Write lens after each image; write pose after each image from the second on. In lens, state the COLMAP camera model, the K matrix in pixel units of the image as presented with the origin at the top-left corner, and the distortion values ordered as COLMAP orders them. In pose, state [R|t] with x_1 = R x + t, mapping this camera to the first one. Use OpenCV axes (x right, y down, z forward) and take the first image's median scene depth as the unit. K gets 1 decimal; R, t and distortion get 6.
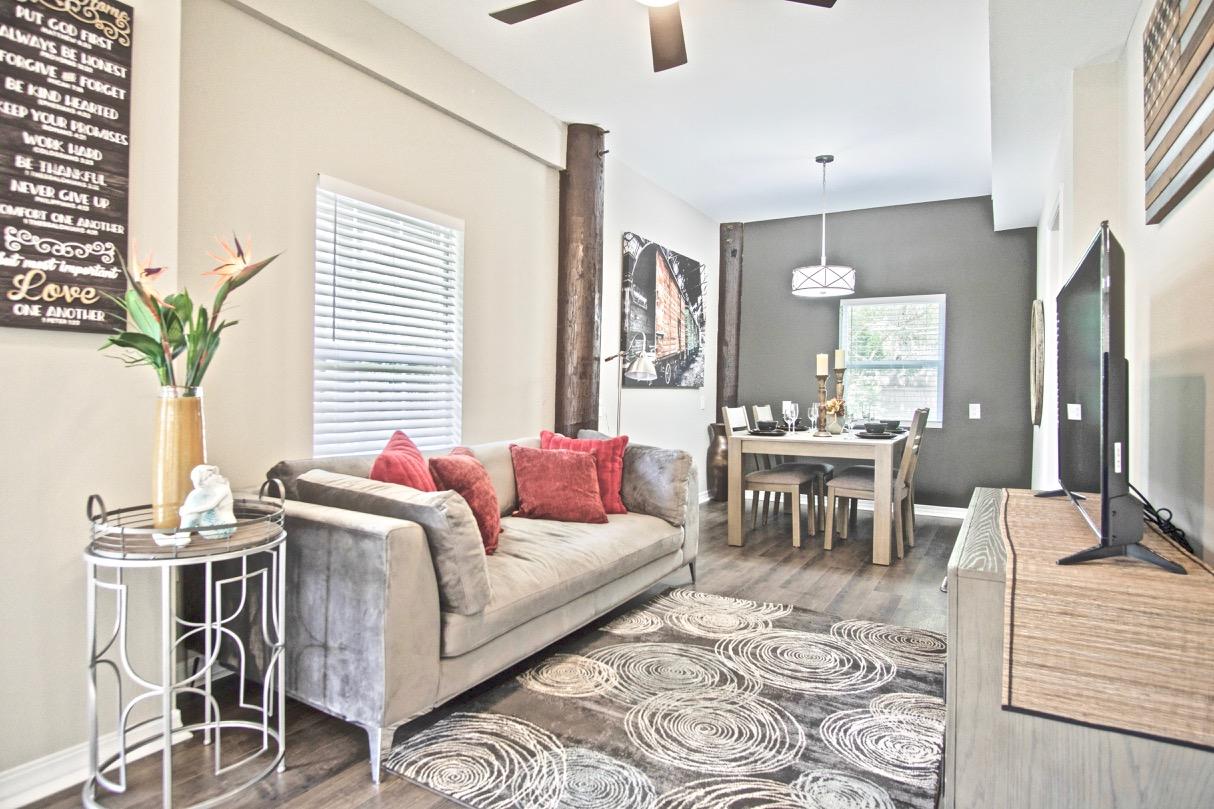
lens RADIAL K [[653.1, 0, 603.2], [0, 653.1, 393.4], [0, 0, 1]] dist [-0.038501, 0.013488]
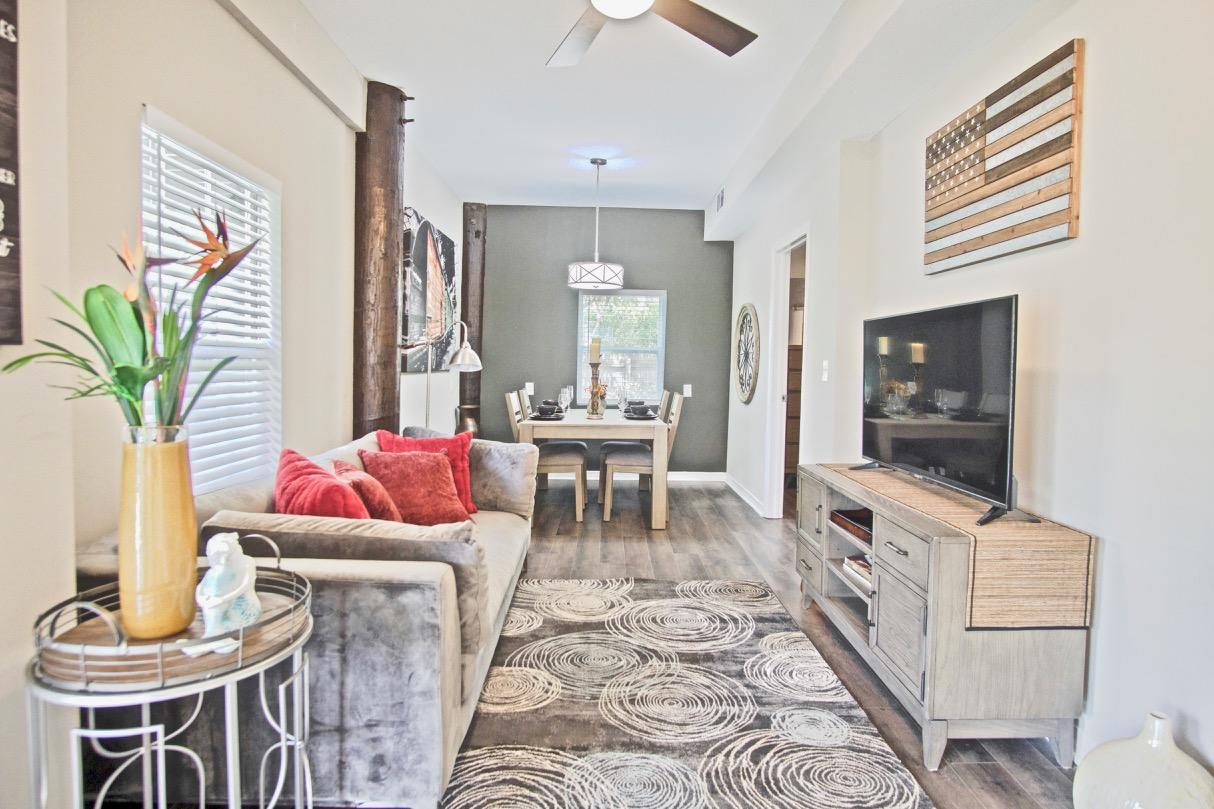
lens RADIAL K [[653.1, 0, 603.2], [0, 653.1, 393.4], [0, 0, 1]] dist [-0.038501, 0.013488]
pose [[0.852806, -0.022093, 0.521760, -0.462835], [-0.003487, 0.998842, 0.047993, -0.060511], [-0.522216, -0.042748, 0.851741, 0.122451]]
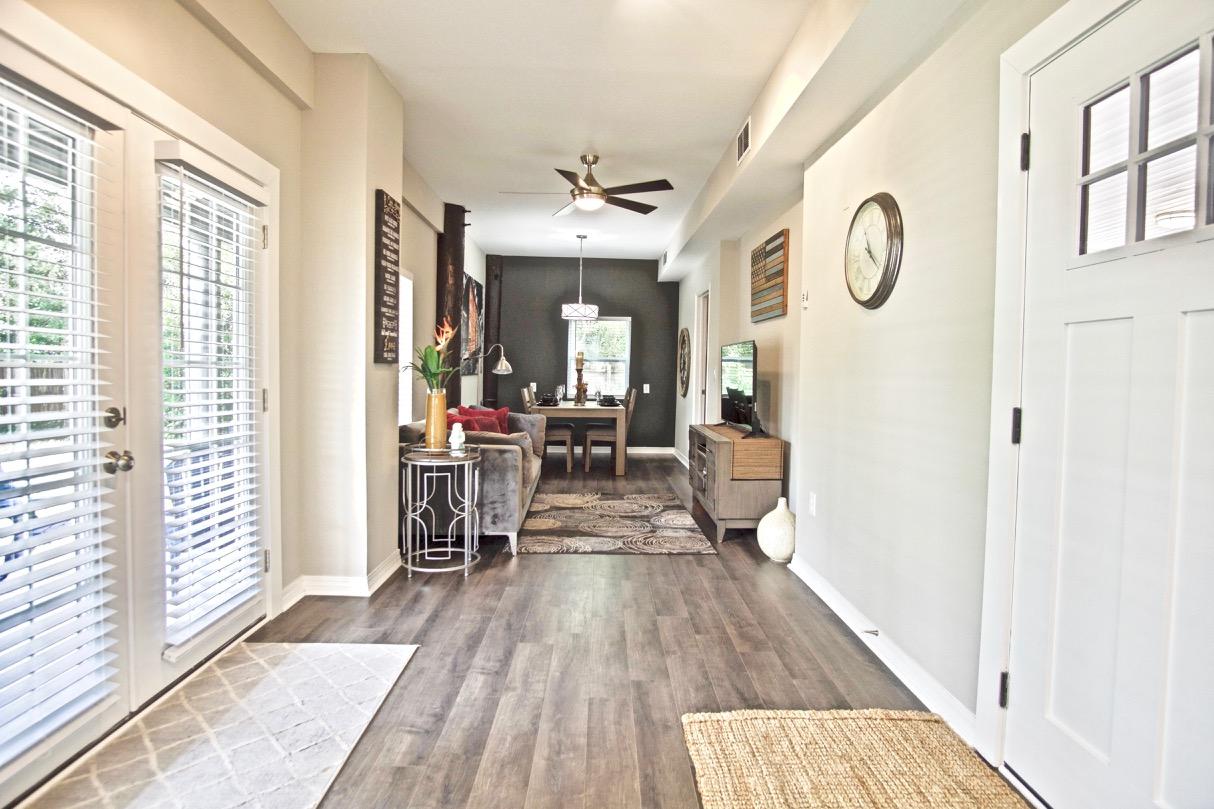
lens RADIAL K [[653.1, 0, 603.2], [0, 653.1, 393.4], [0, 0, 1]] dist [-0.038501, 0.013488]
pose [[0.843407, -0.017325, 0.536996, -1.044051], [-0.004267, 0.999232, 0.038940, -0.062492], [-0.537259, -0.035134, 0.842685, -0.896103]]
